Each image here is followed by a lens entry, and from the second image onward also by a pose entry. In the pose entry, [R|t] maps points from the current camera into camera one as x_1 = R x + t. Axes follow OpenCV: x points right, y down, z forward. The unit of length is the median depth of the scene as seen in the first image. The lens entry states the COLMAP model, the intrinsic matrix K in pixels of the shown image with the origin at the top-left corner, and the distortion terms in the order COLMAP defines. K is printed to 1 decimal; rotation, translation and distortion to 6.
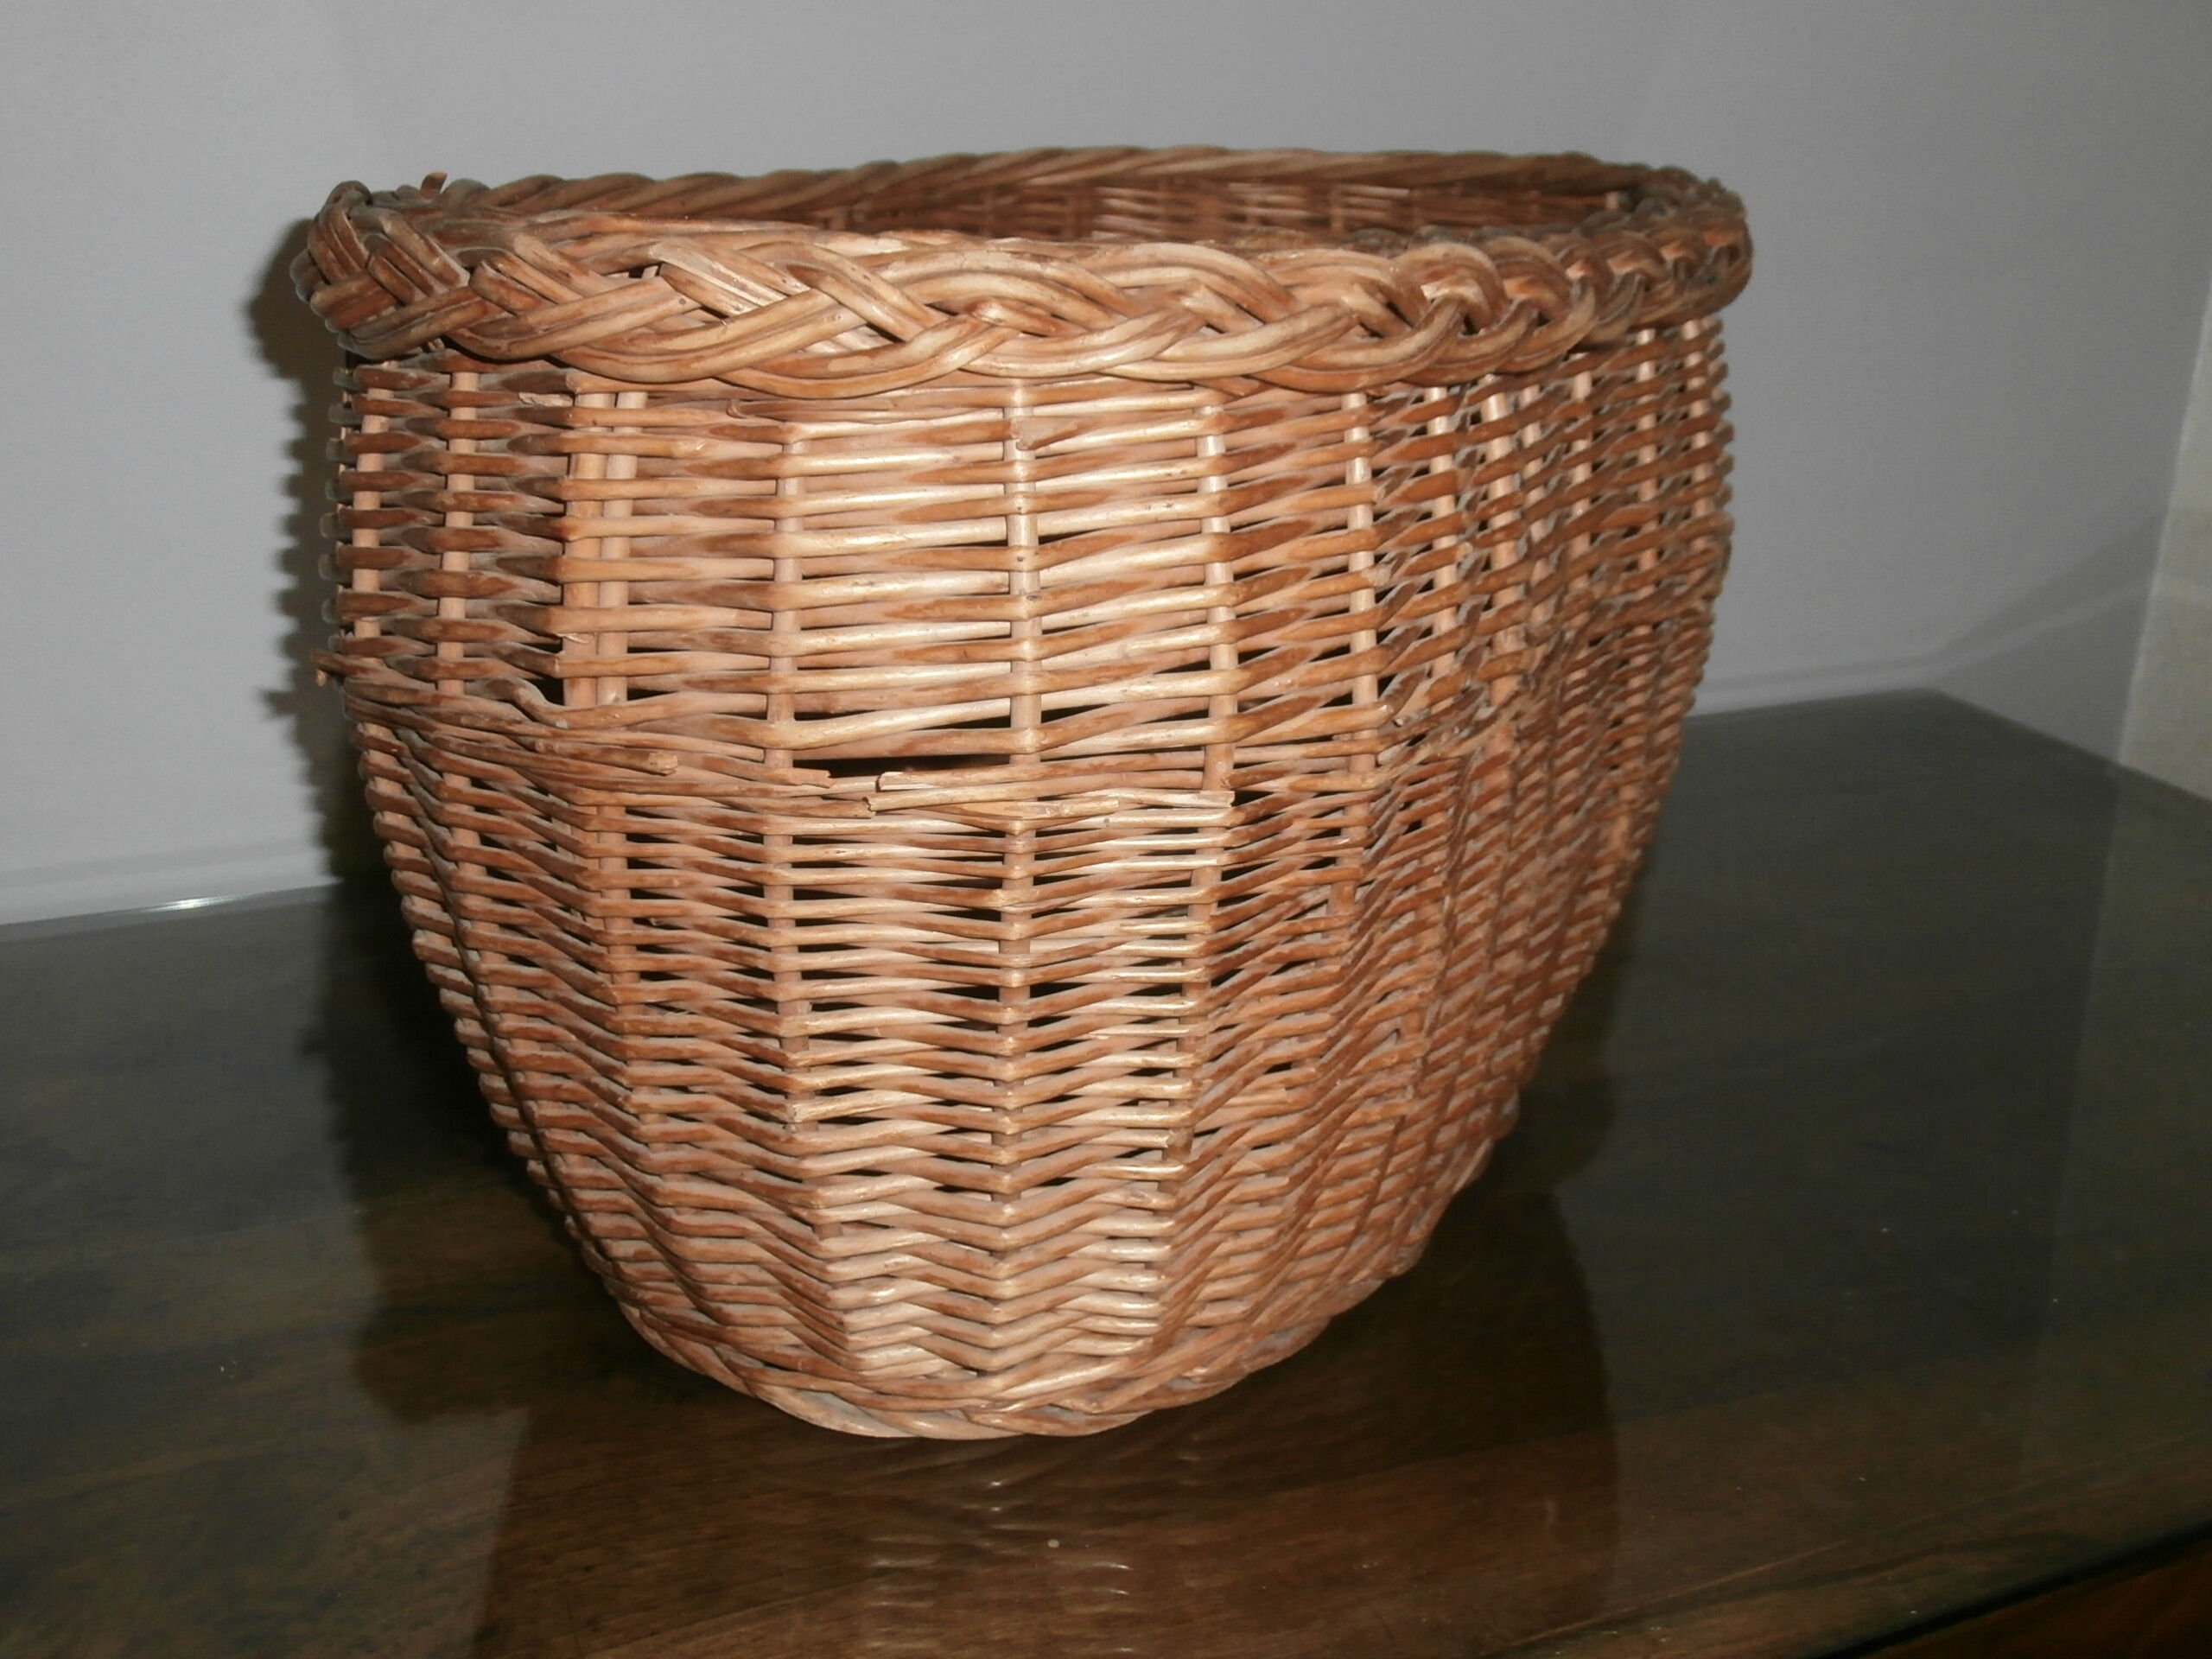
lens RADIAL K [[2481.3, 0, 1100.2], [0, 2481.3, 842.4], [0, 0, 1]] dist [-0.008155, 0.000000]
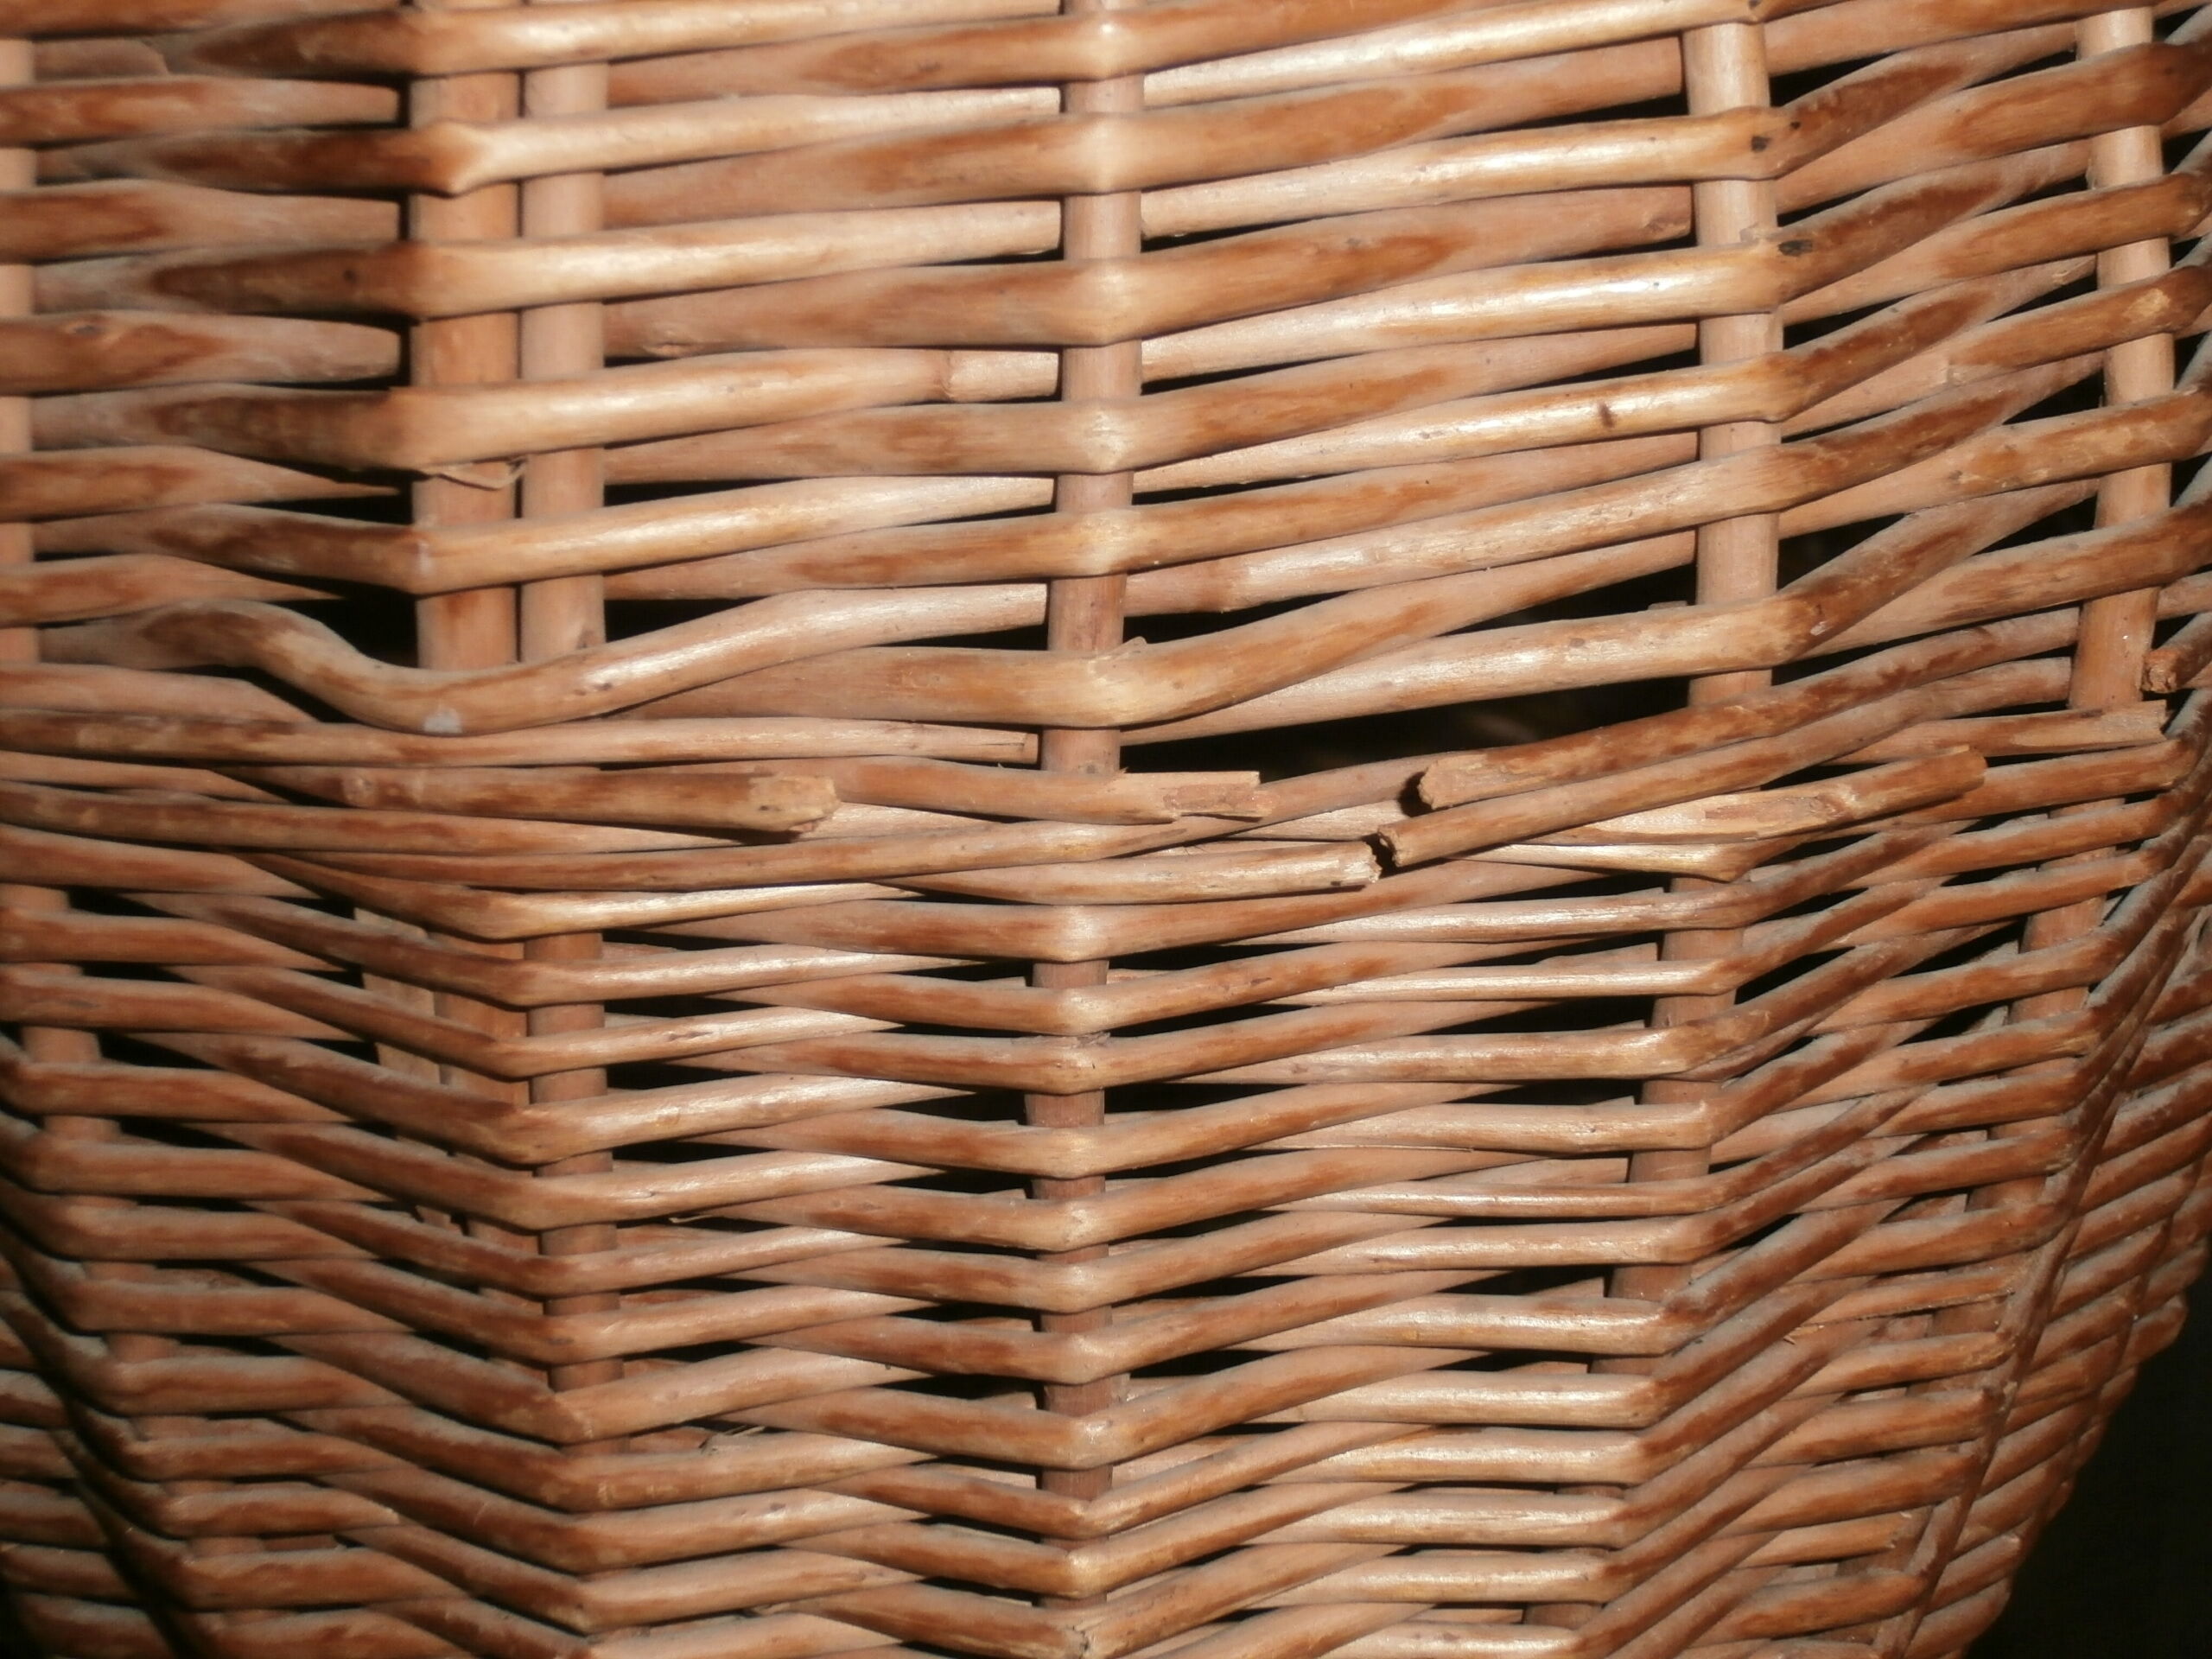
lens RADIAL K [[3570.5, 0, 1109.7], [0, 3570.5, 815.5], [0, 0, 1]] dist [0.001380, 0.000000]
pose [[0.959435, -0.121767, 0.254277, -0.251658], [0.110612, 0.992183, 0.057772, -0.052419], [-0.259324, -0.027302, 0.965404, 0.476880]]
